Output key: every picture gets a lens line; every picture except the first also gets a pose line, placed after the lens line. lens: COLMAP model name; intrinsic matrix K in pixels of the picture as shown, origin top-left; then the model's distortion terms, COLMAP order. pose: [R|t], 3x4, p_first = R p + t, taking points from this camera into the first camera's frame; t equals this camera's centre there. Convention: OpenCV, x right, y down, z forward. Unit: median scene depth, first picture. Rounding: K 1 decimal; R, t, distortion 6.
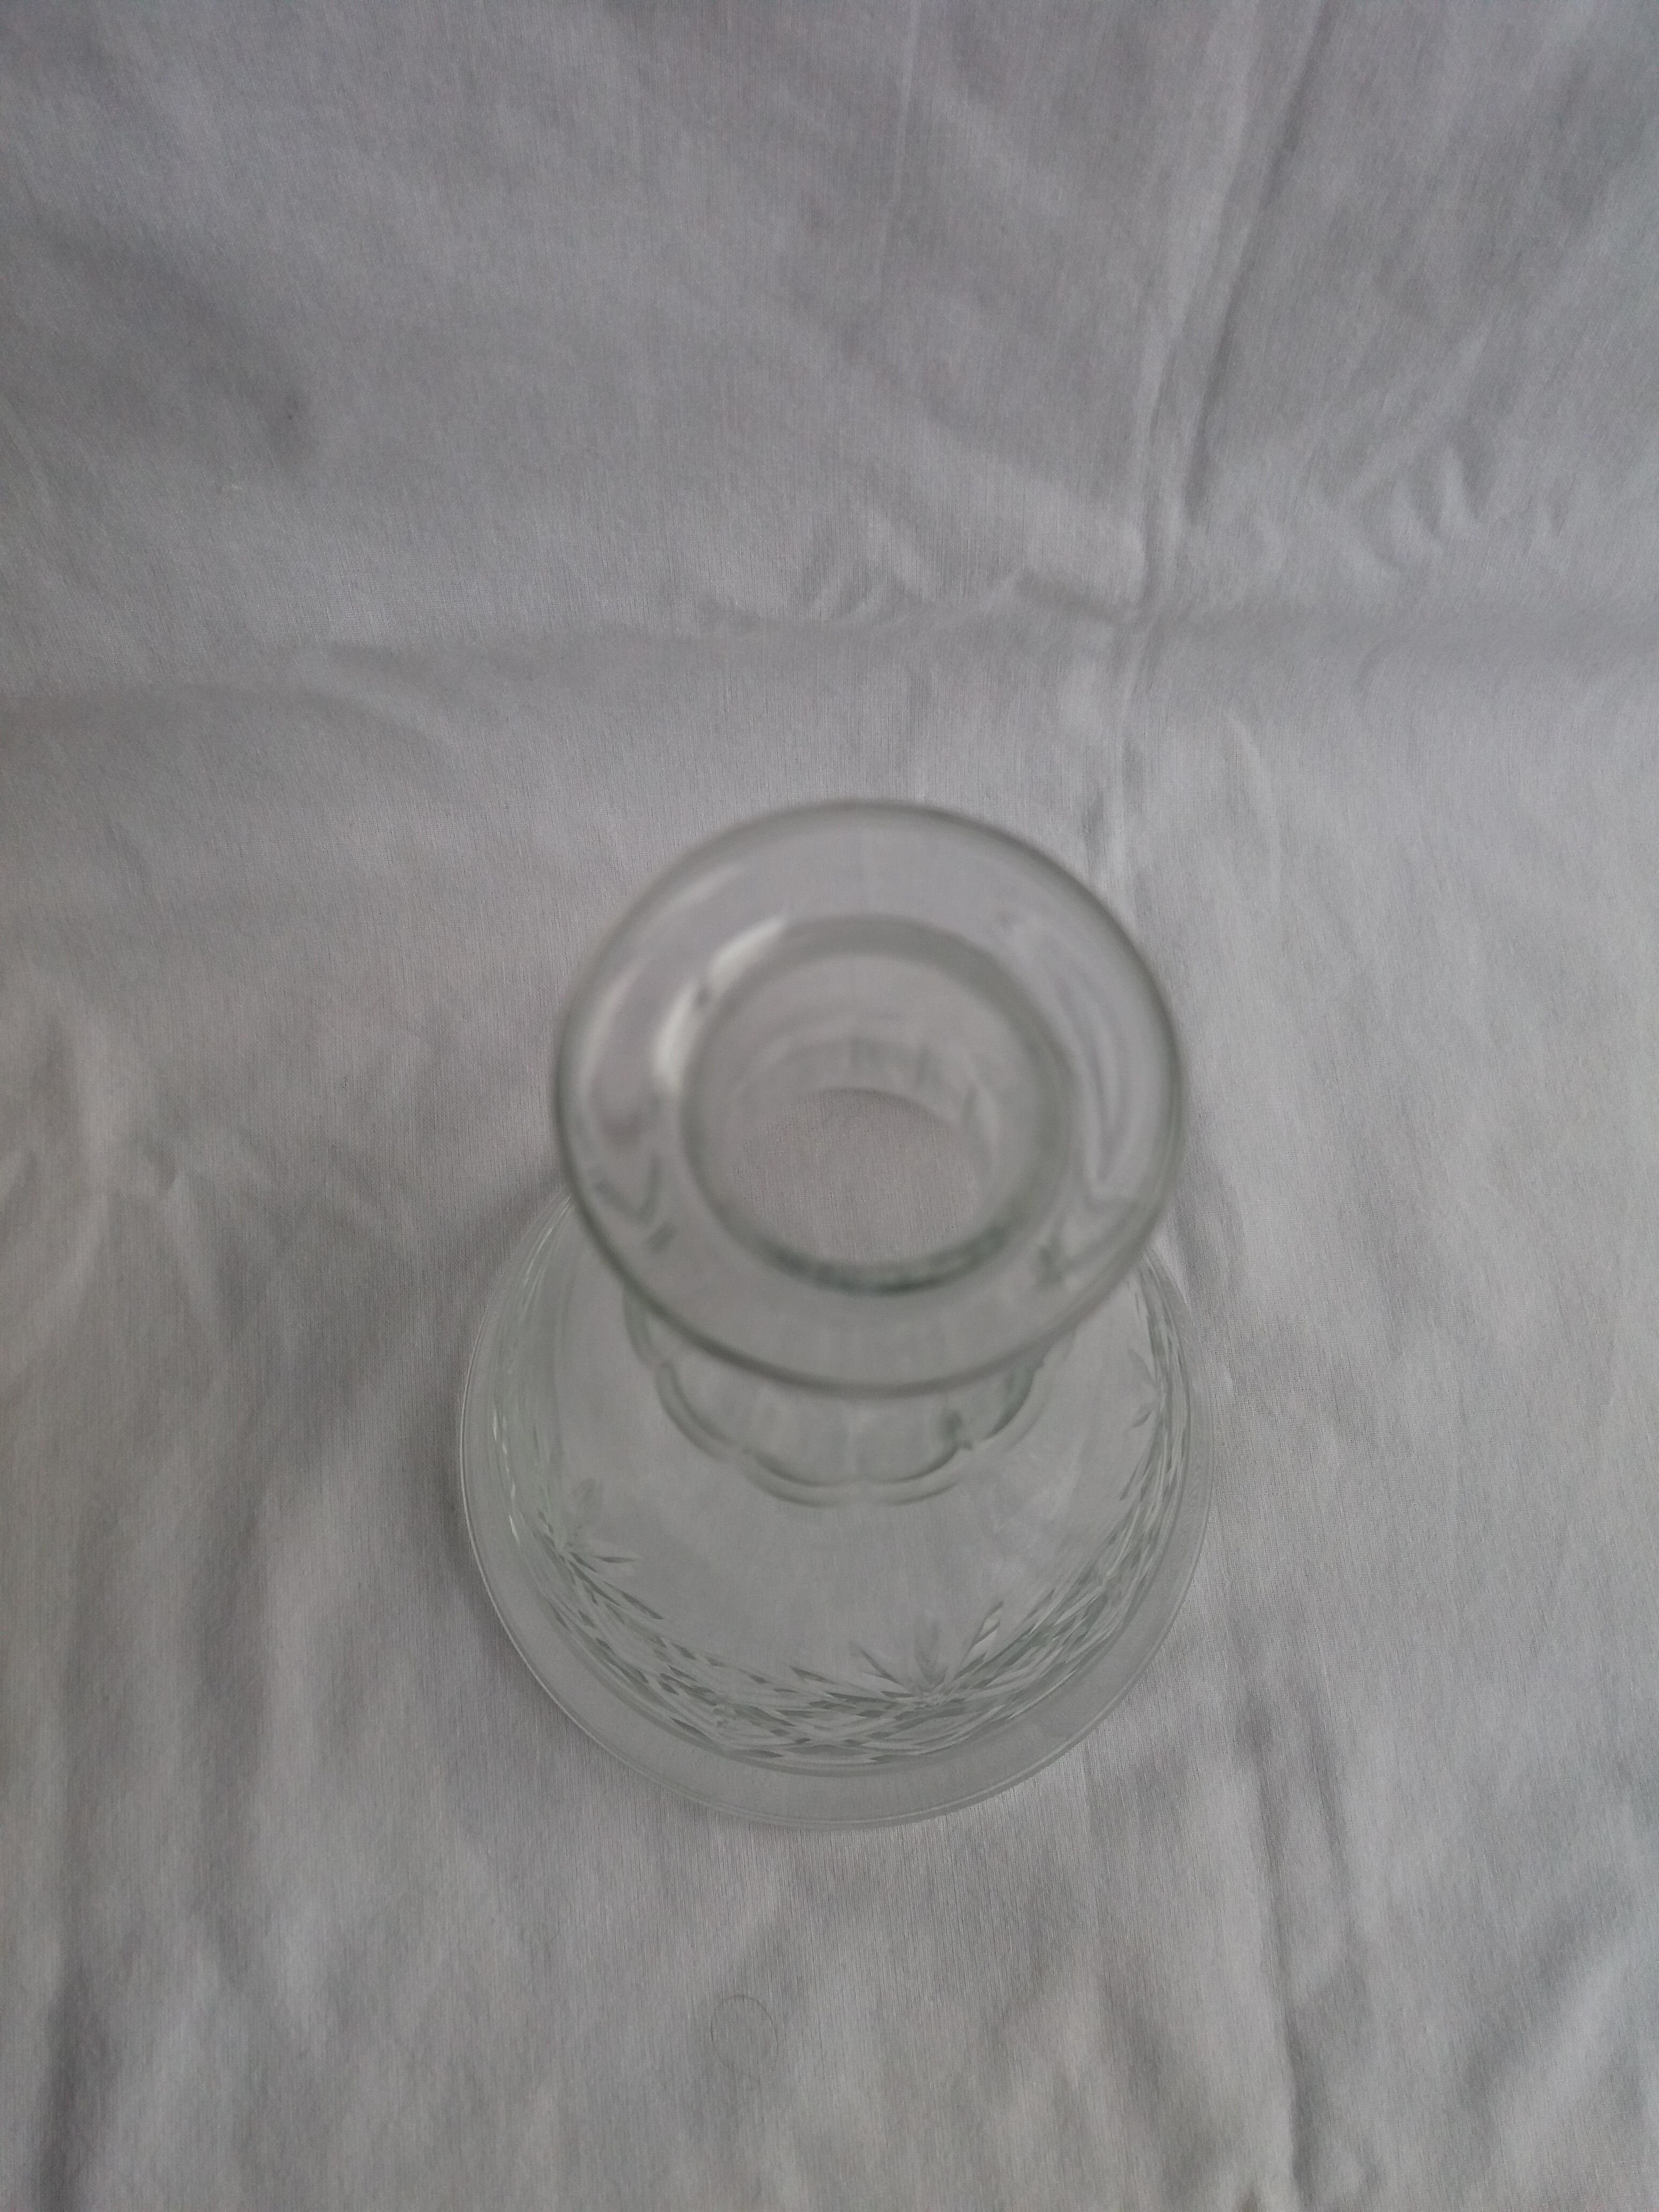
lens RADIAL K [[1848.0, 0, 845.6], [0, 1848.0, 1115.8], [0, 0, 1]] dist [-0.002165, -0.016133]
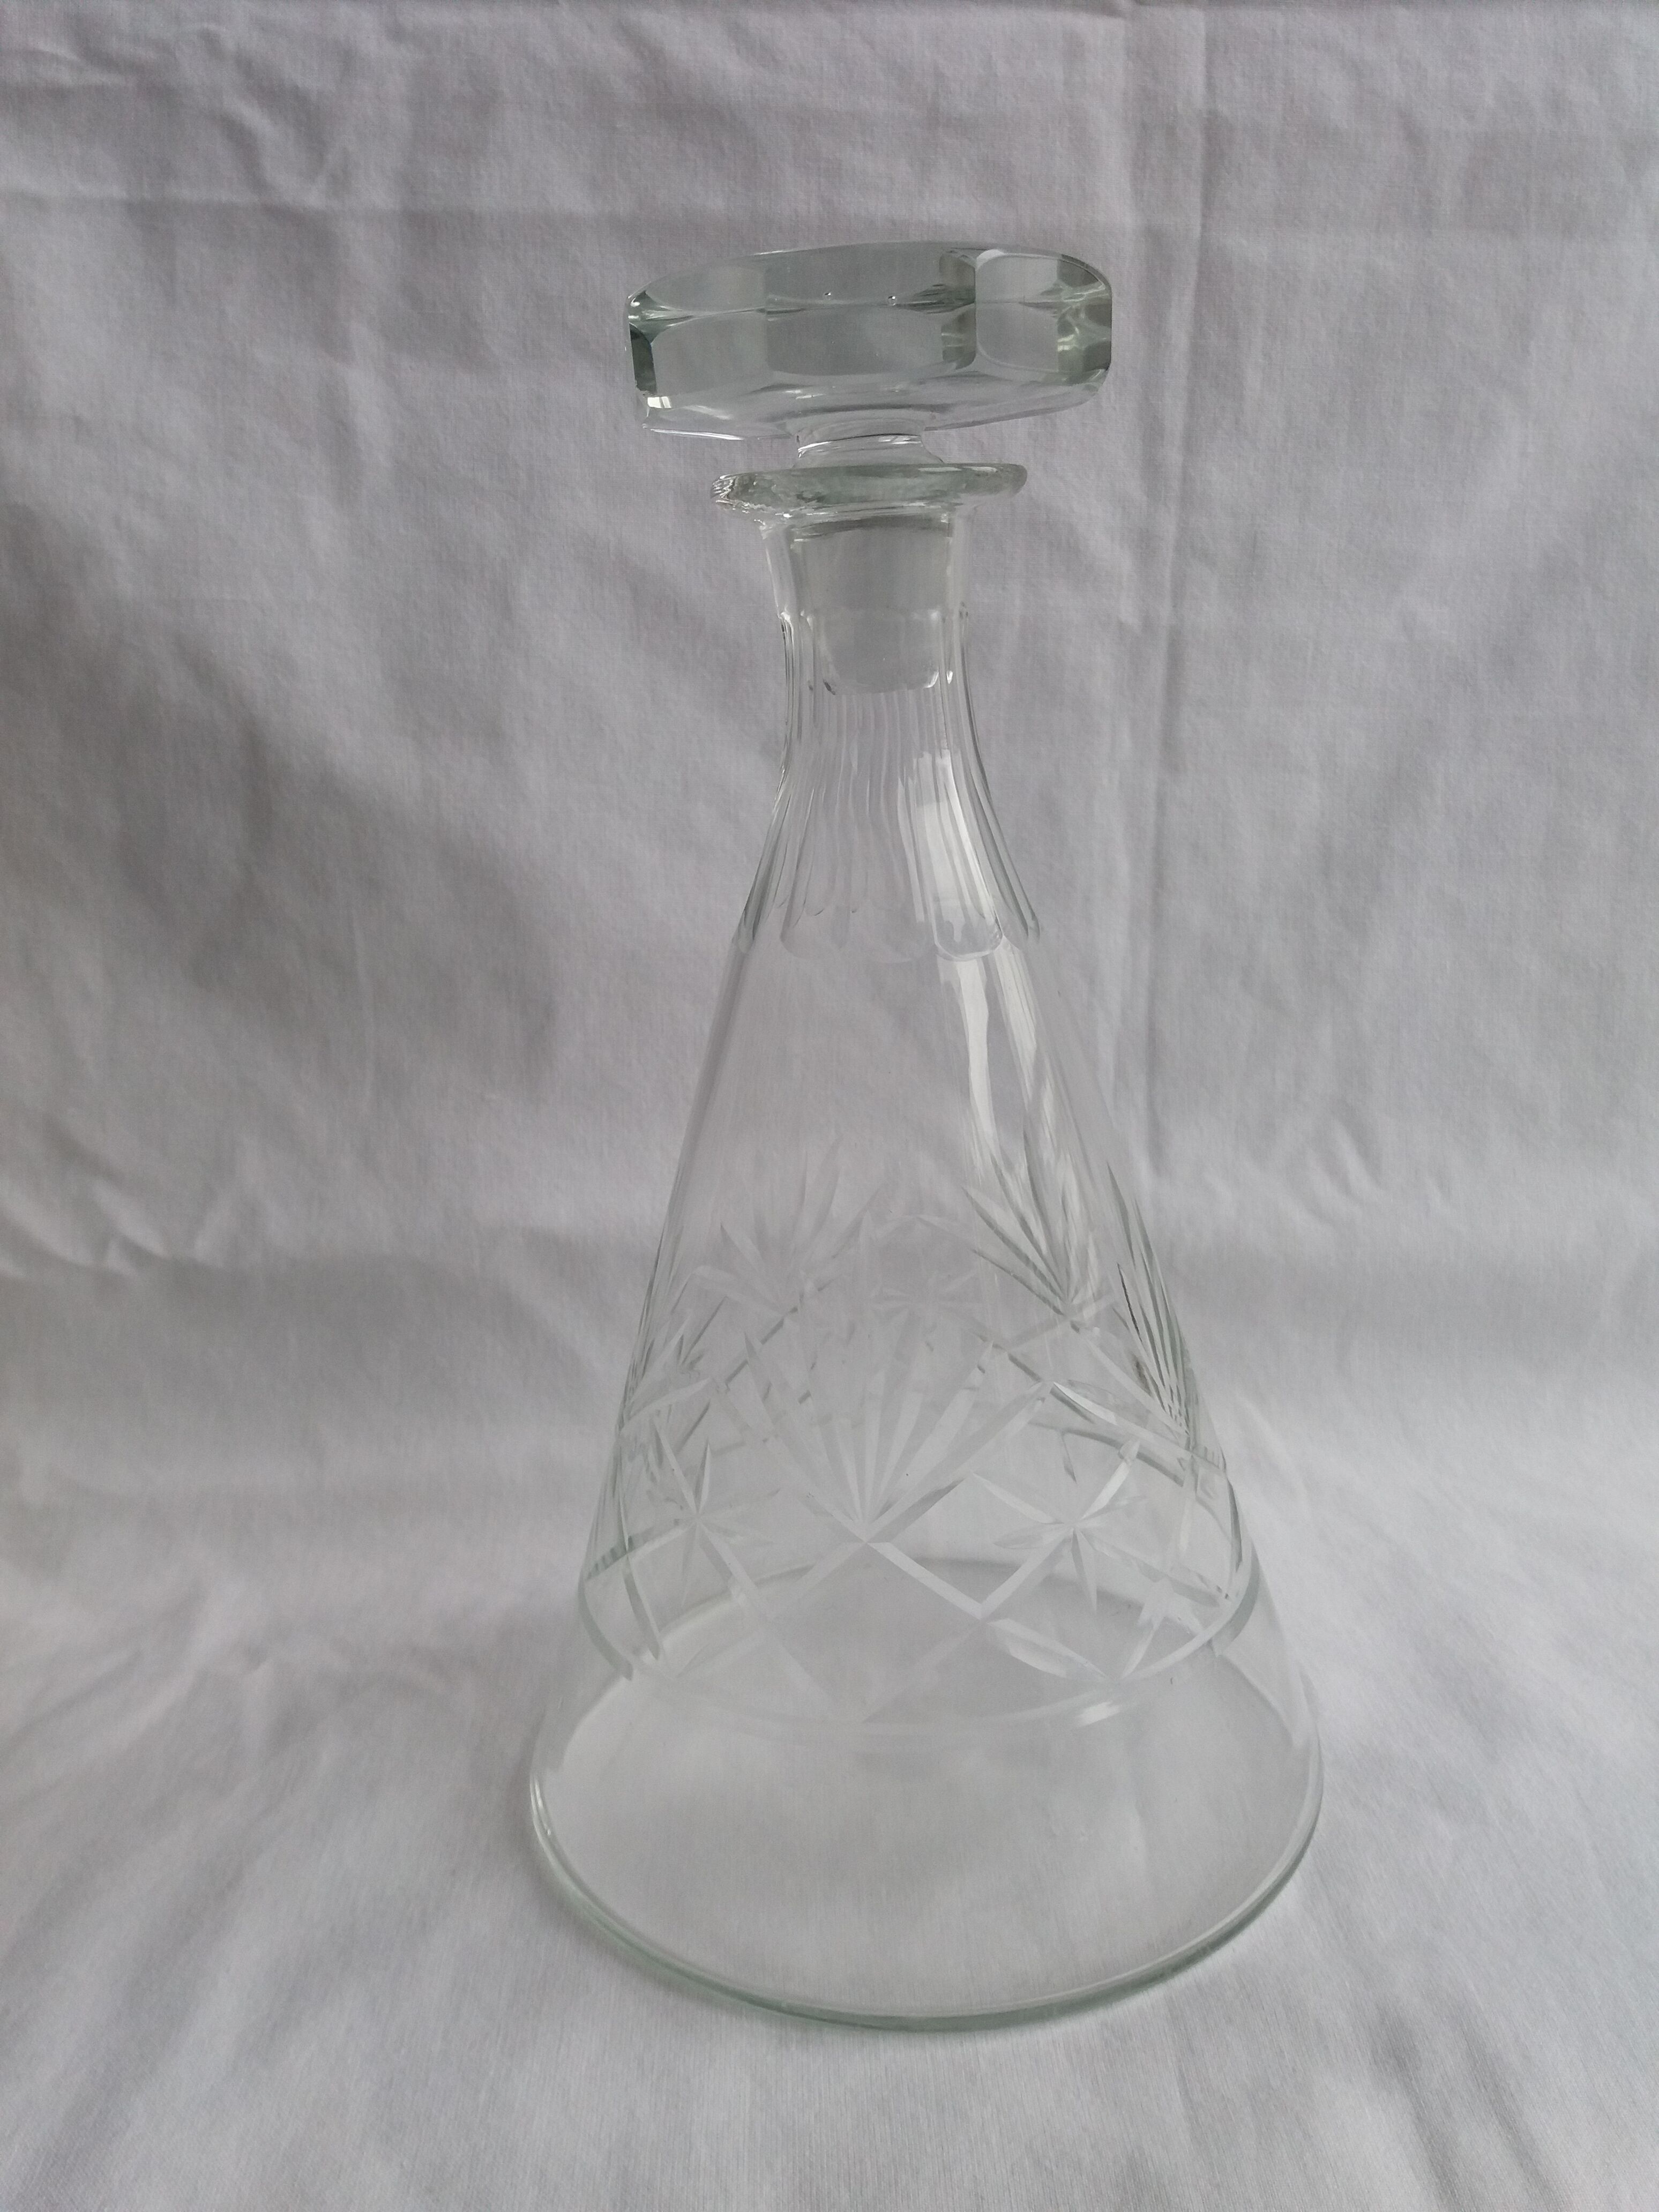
lens RADIAL K [[1832.3, 0, 838.8], [0, 1832.3, 1110.8], [0, 0, 1]] dist [0.096642, -0.164190]
pose [[0.995579, -0.036358, -0.086602, 0.070955], [-0.055733, 0.513490, -0.856284, 0.840974], [0.075602, 0.857325, 0.509193, 0.245774]]
